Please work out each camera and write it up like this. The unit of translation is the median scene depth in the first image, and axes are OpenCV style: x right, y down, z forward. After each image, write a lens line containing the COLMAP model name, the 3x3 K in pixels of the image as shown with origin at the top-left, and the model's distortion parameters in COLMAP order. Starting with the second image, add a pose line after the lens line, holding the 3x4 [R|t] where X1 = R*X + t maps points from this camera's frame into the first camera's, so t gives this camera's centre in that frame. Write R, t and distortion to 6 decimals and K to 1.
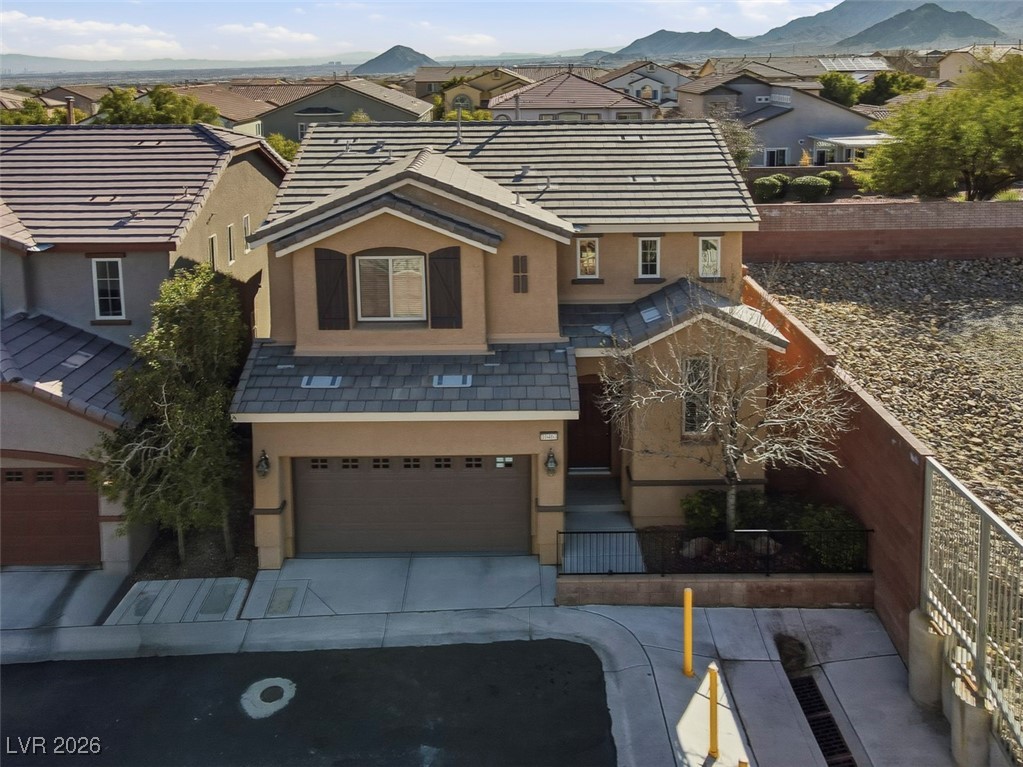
lens RADIAL K [[838.5, 0, 512.6], [0, 838.5, 239.6], [0, 0, 1]] dist [-0.000173, -0.000826]
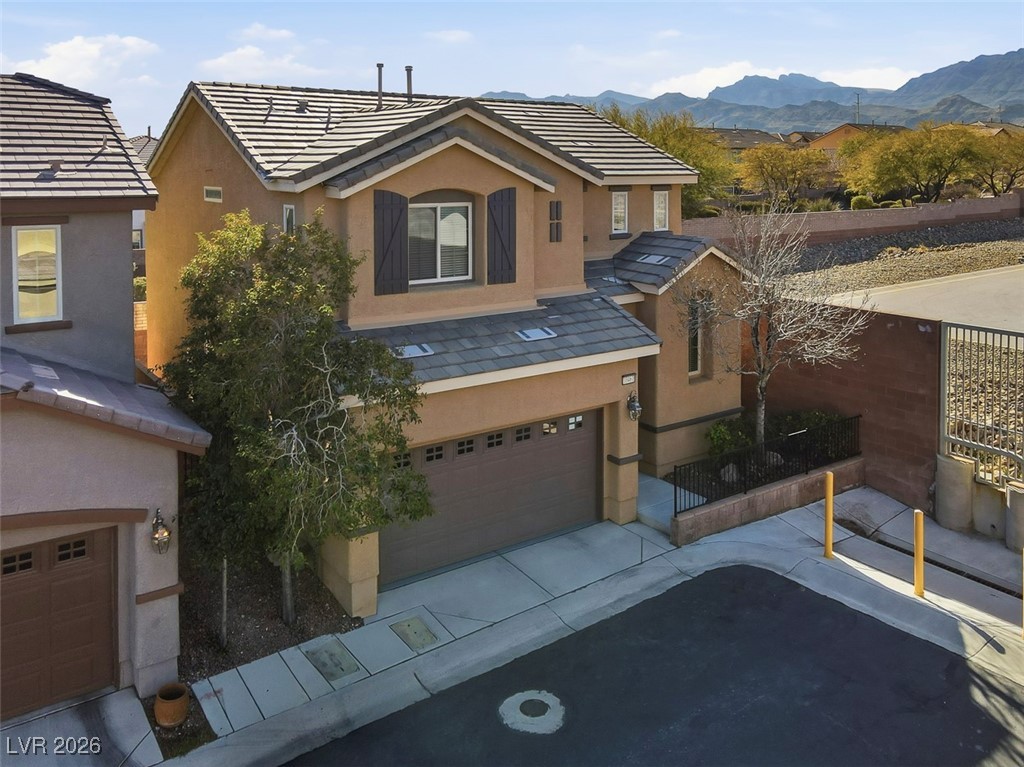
lens RADIAL K [[868.8, 0, 511.4], [0, 868.8, 280.5], [0, 0, 1]] dist [0.011042, 0.004114]
pose [[0.817013, -0.072922, 0.571990, -0.598654], [0.119051, 0.991931, -0.043590, 0.144936], [-0.564196, 0.103709, 0.819102, 0.245990]]
